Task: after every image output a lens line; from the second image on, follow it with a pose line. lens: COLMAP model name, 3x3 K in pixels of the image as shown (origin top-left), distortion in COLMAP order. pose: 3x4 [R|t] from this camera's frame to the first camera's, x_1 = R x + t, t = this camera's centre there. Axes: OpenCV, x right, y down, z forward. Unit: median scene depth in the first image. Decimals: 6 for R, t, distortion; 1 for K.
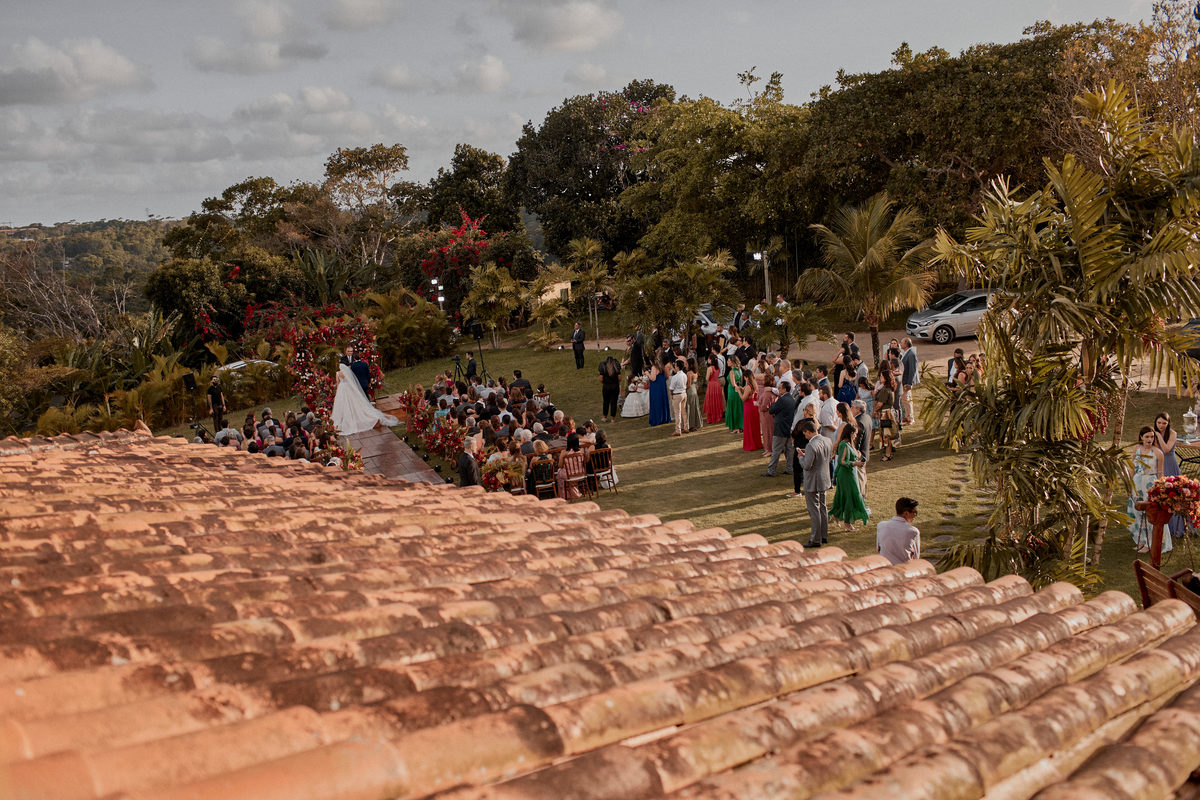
lens RADIAL K [[1253.8, 0, 593.9], [0, 1253.8, 399.9], [0, 0, 1]] dist [-0.056120, 0.000000]
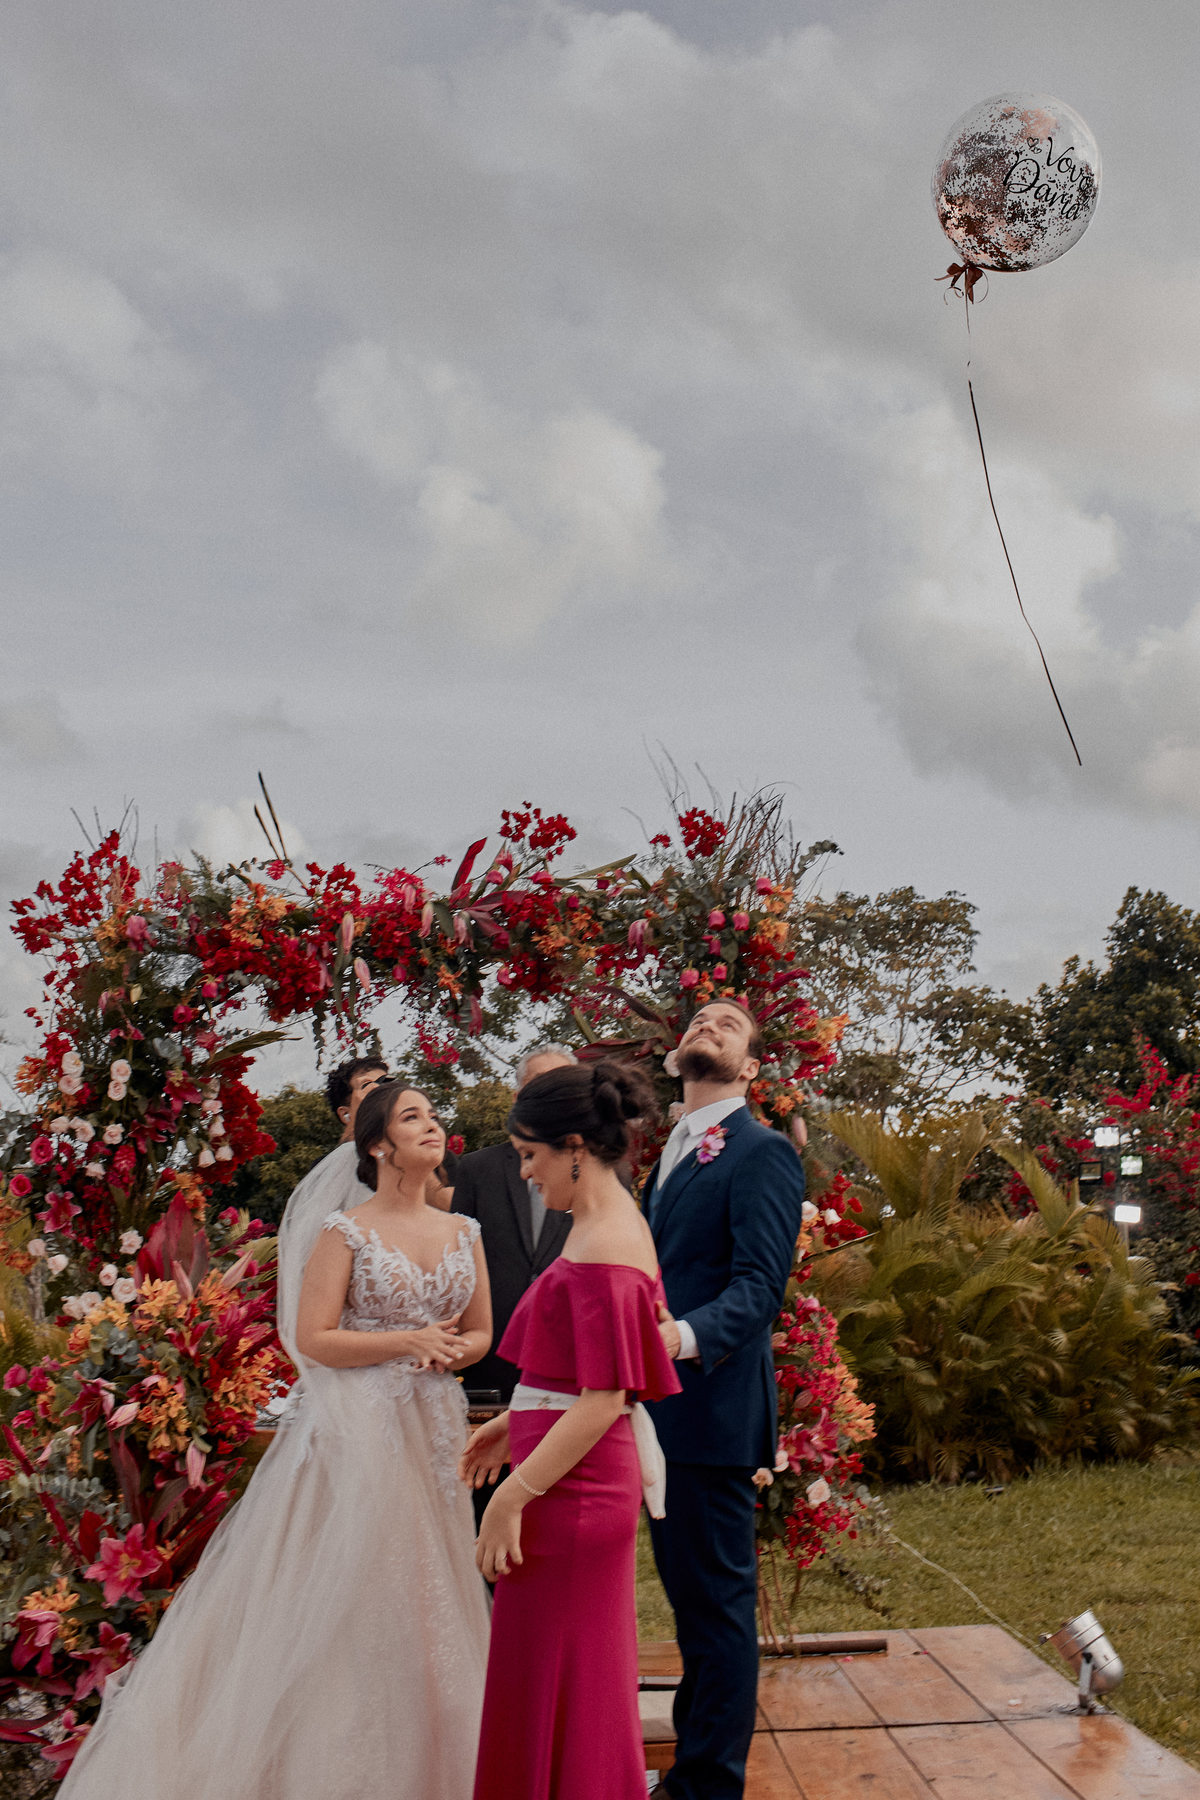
lens RADIAL K [[2118.8, 0, 677.9], [0, 2118.8, 781.6], [0, 0, 1]] dist [-0.076879, 0.000000]
pose [[0.960529, 0.062861, -0.270985, -0.070601], [-0.159225, 0.923015, -0.350272, -0.002617], [0.228105, 0.379594, 0.896592, 0.416619]]
